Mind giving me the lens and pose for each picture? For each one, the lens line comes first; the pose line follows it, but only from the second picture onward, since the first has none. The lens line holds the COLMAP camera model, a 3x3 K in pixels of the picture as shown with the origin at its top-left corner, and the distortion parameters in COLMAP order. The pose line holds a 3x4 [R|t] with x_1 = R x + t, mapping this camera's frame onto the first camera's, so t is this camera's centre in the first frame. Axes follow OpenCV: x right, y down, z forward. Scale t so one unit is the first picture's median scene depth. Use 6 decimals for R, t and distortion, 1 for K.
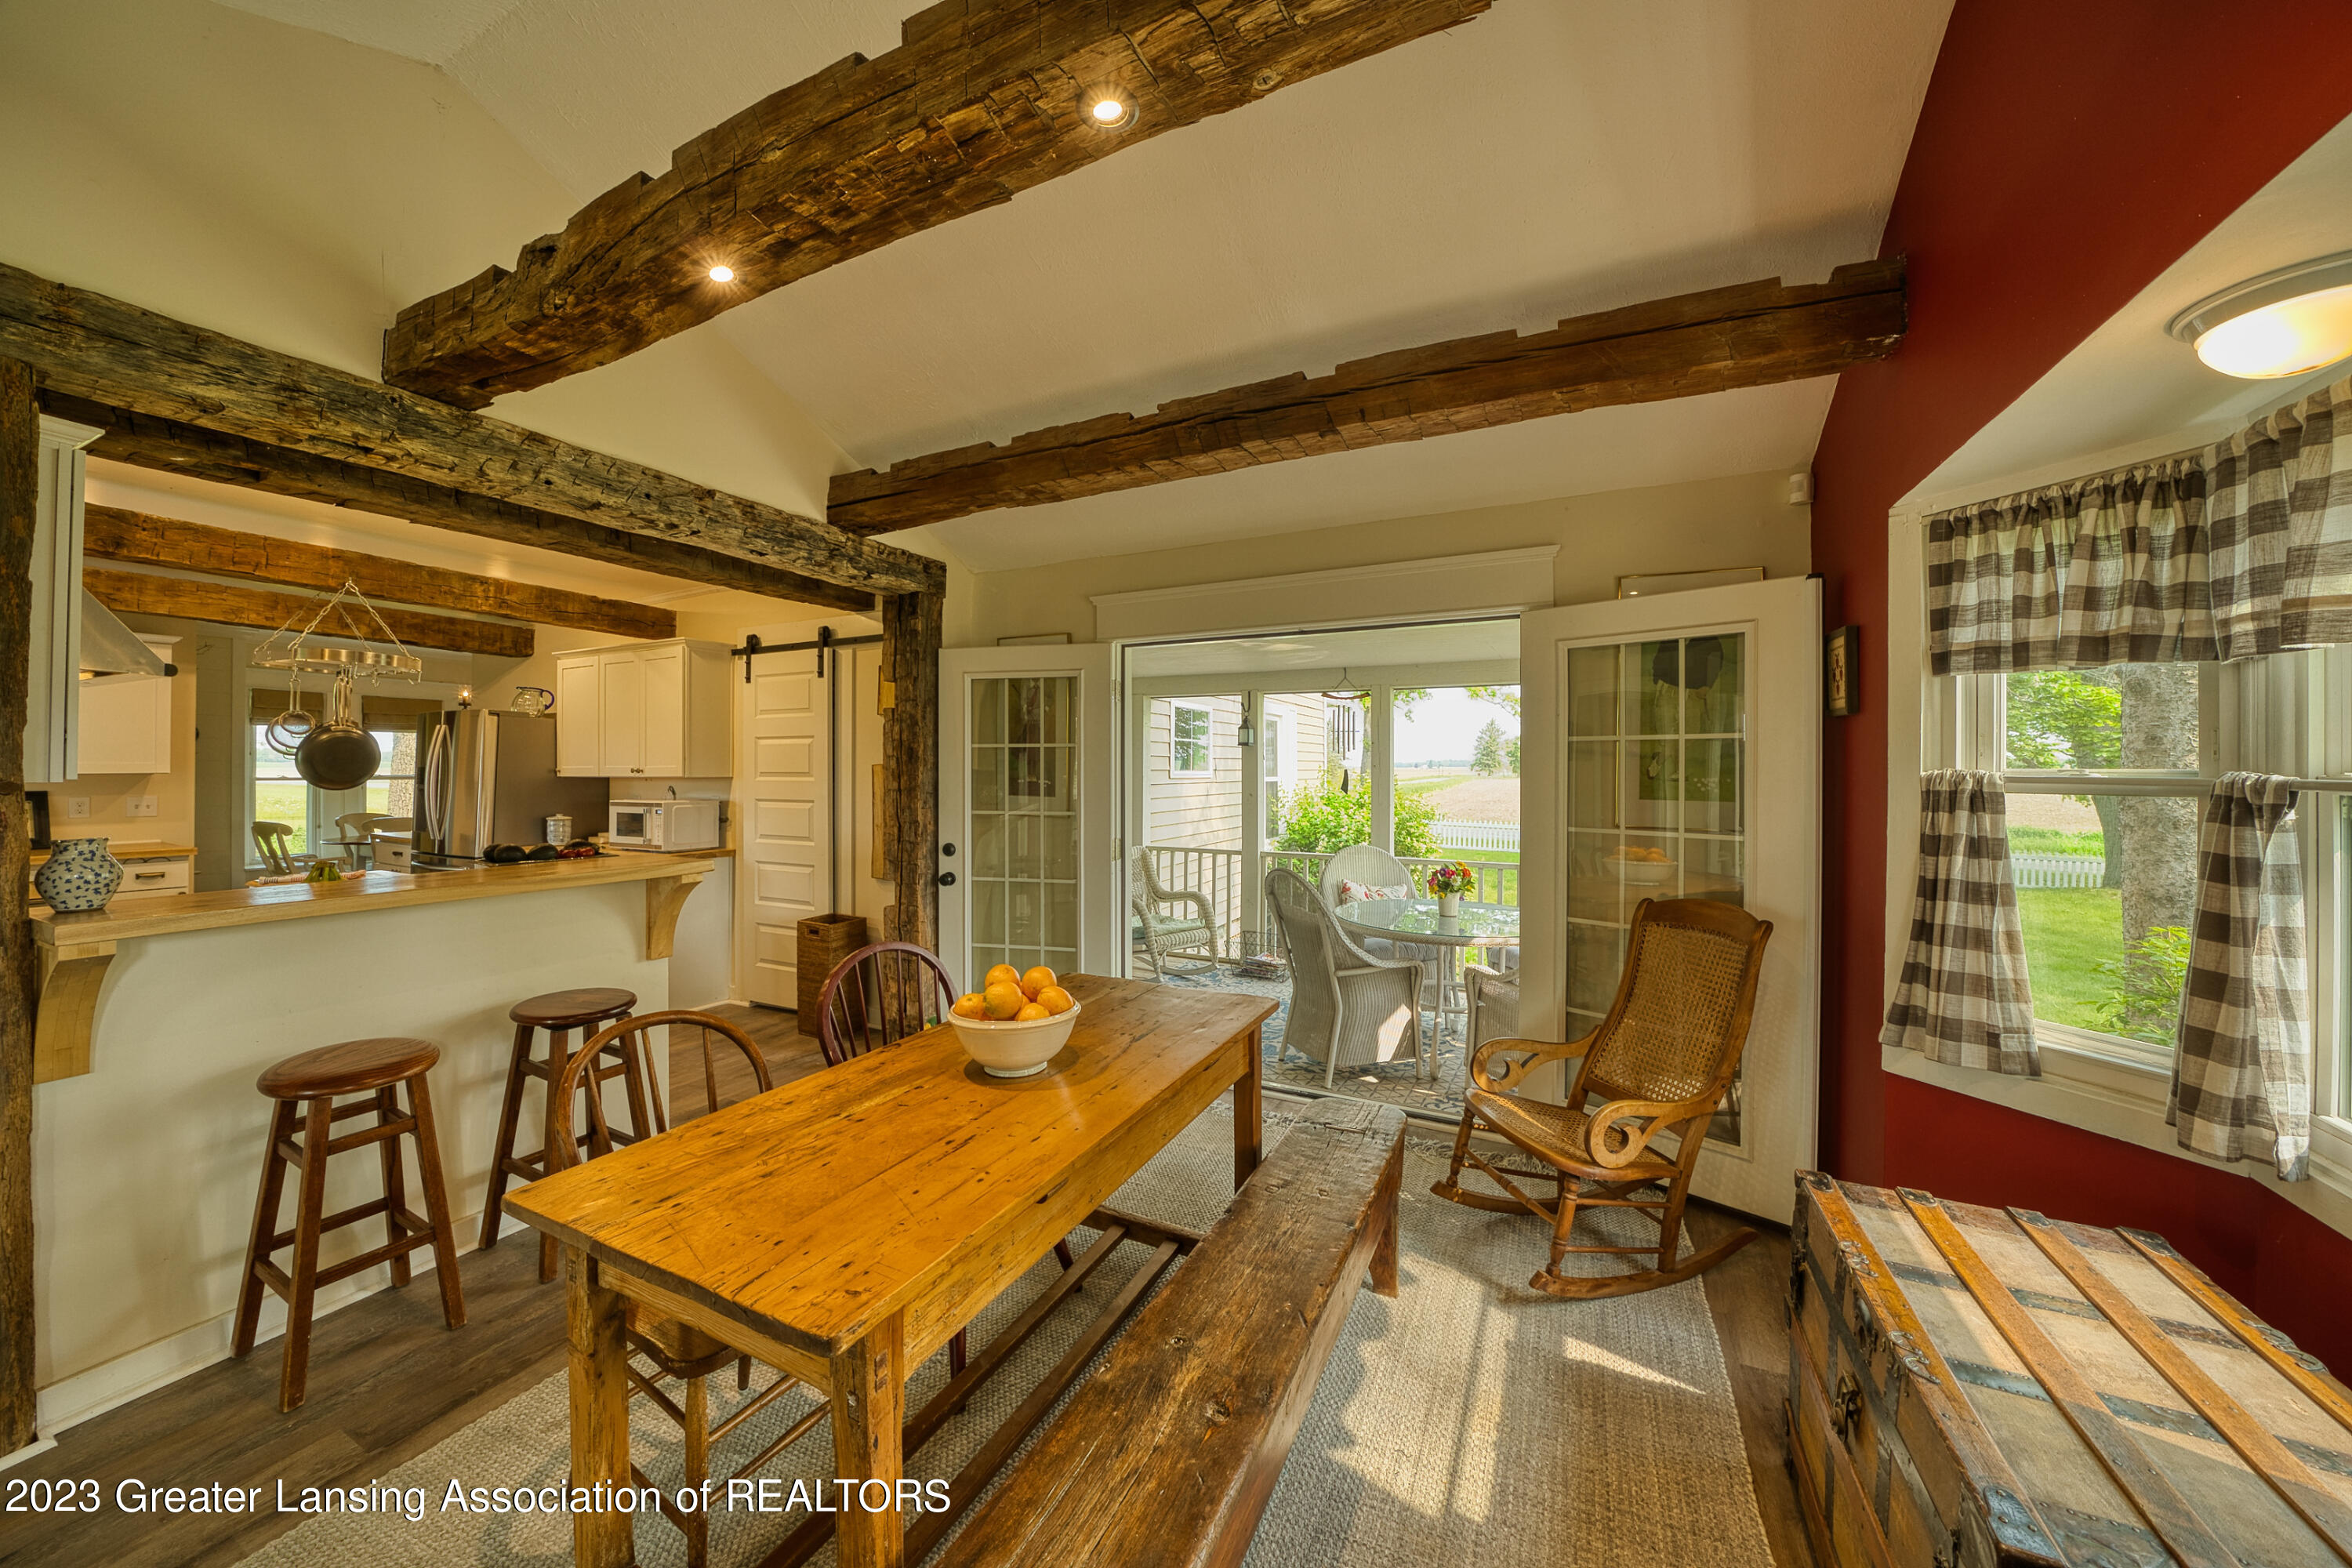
lens RADIAL K [[840.1, 0, 1168.7], [0, 840.1, 768.0], [0, 0, 1]] dist [-0.018322, 0.000112]
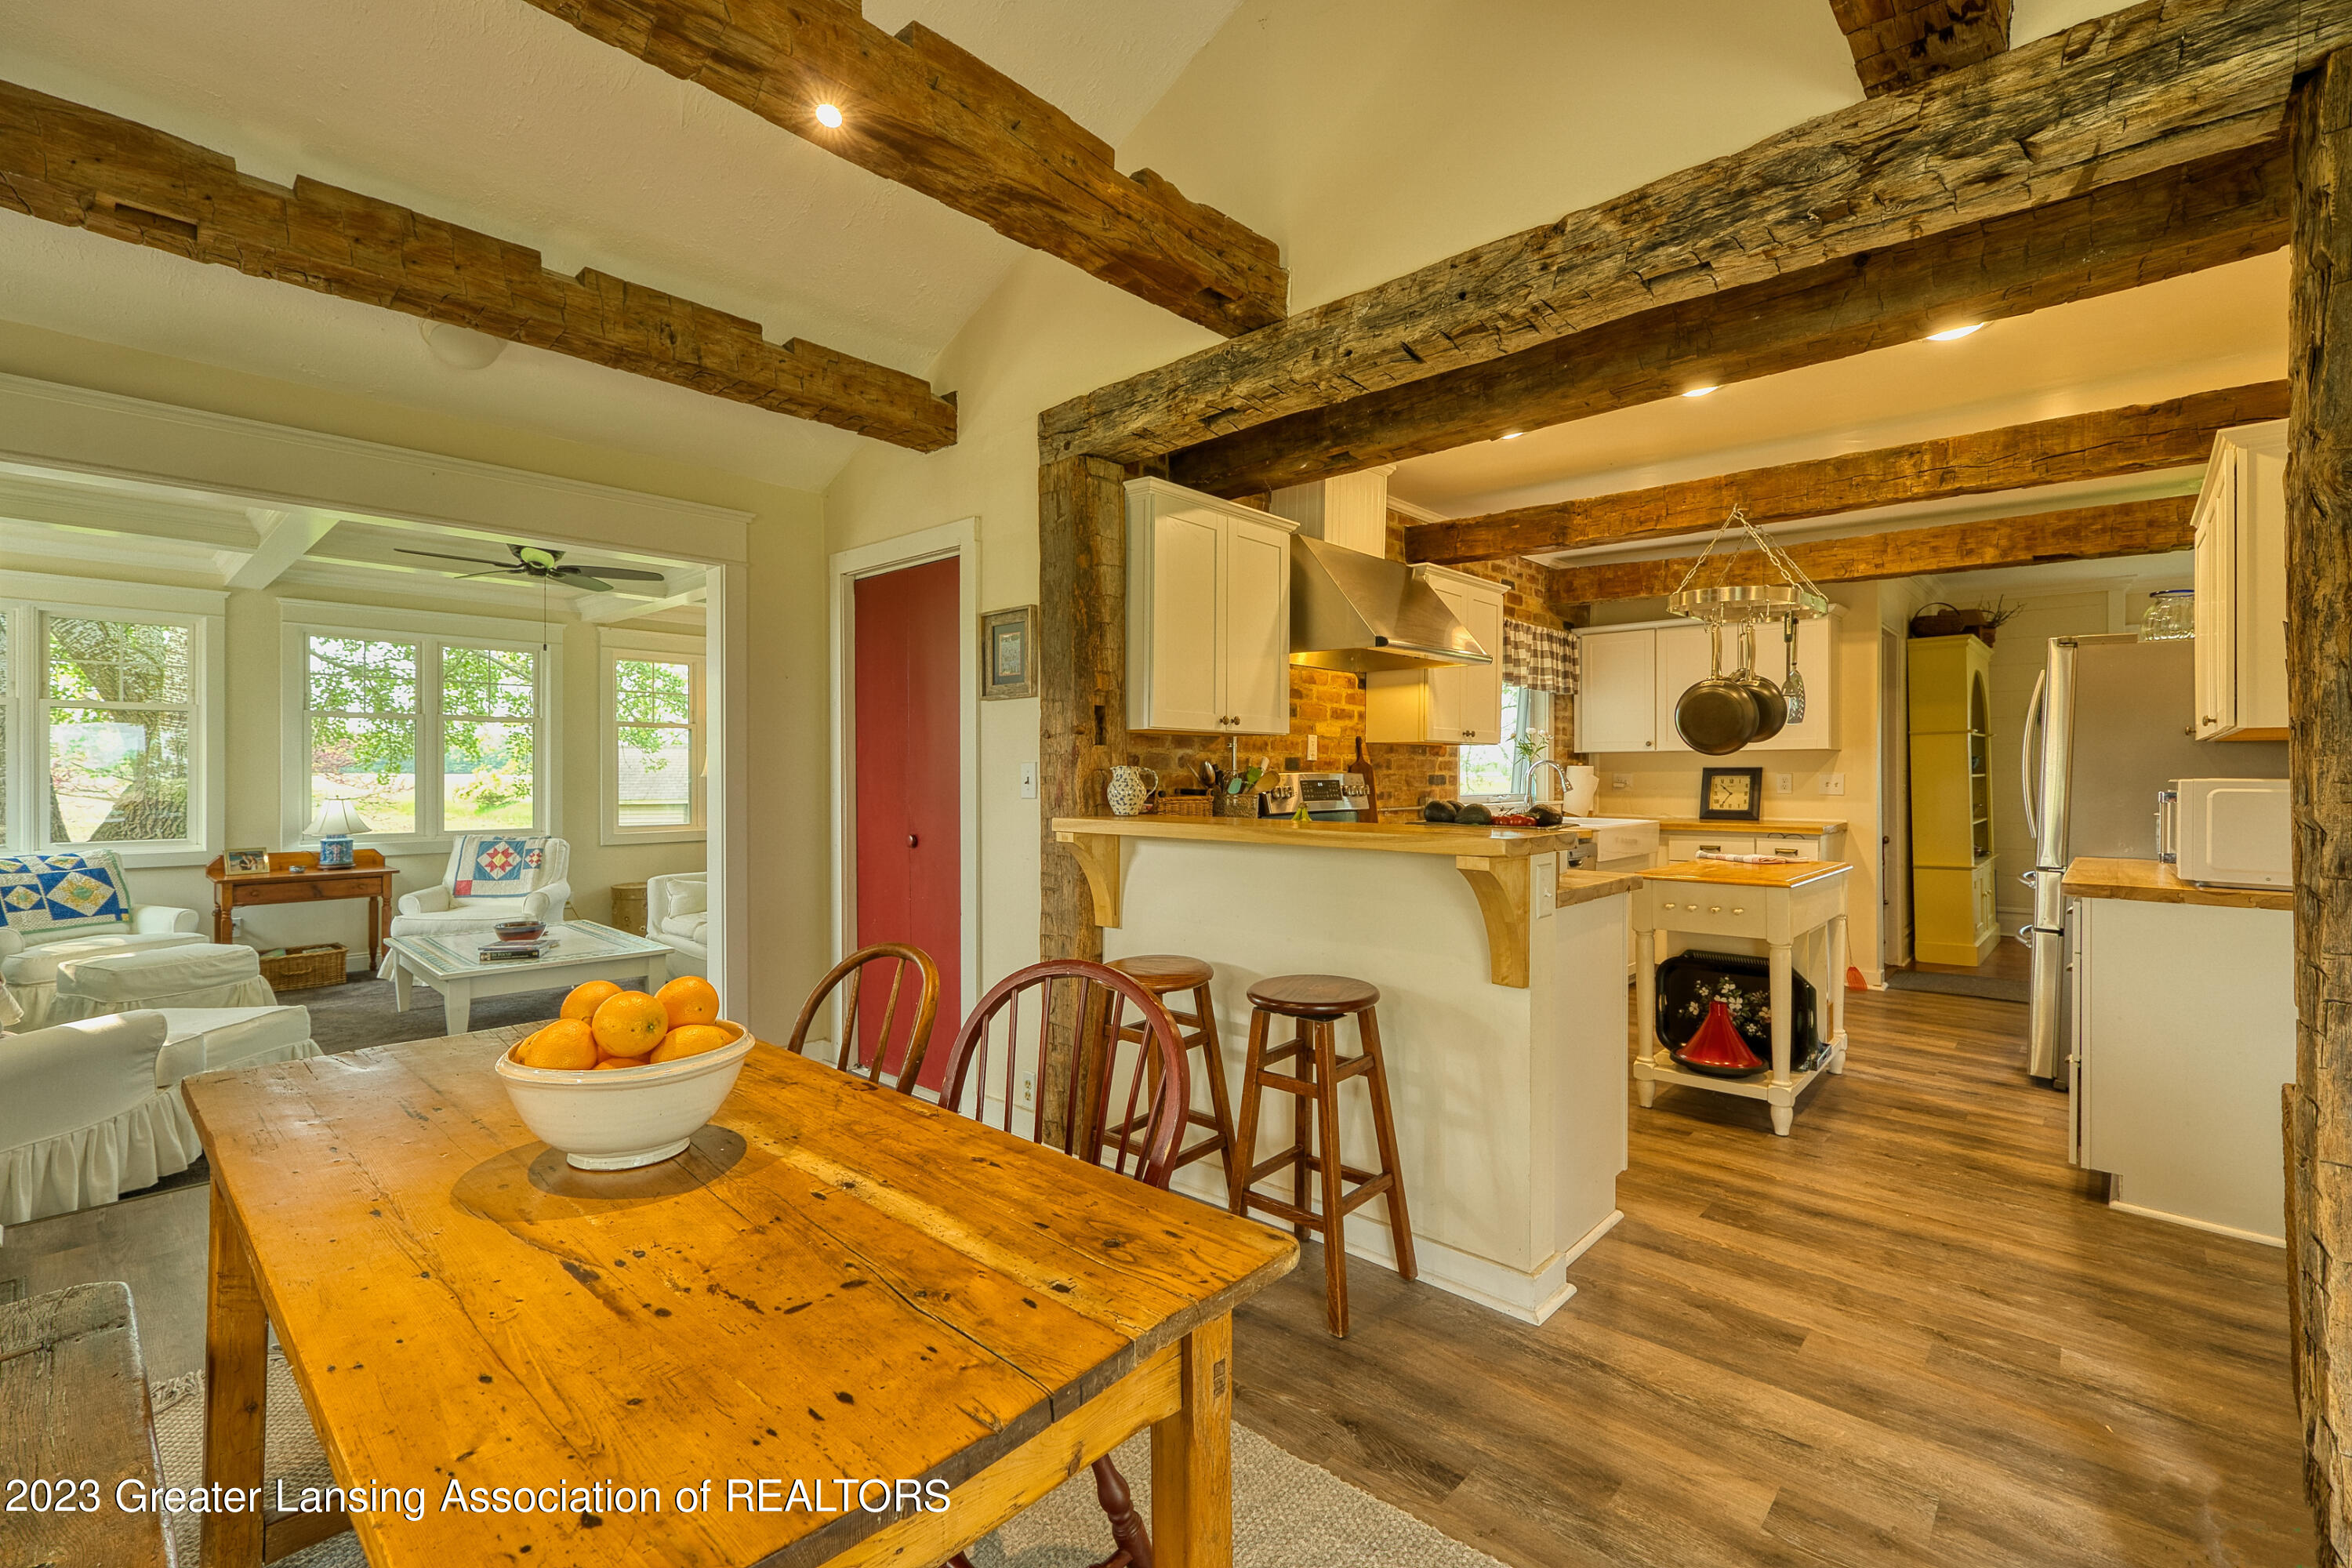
lens RADIAL K [[1025.4, 0, 1165.7], [0, 1025.4, 767.1], [0, 0, 1]] dist [0.002280, 0.000585]
pose [[-0.278921, -0.005861, -0.960296, 0.209071], [0.001468, 0.999978, -0.006529, 0.052075], [0.960313, -0.003230, -0.278906, 0.900114]]
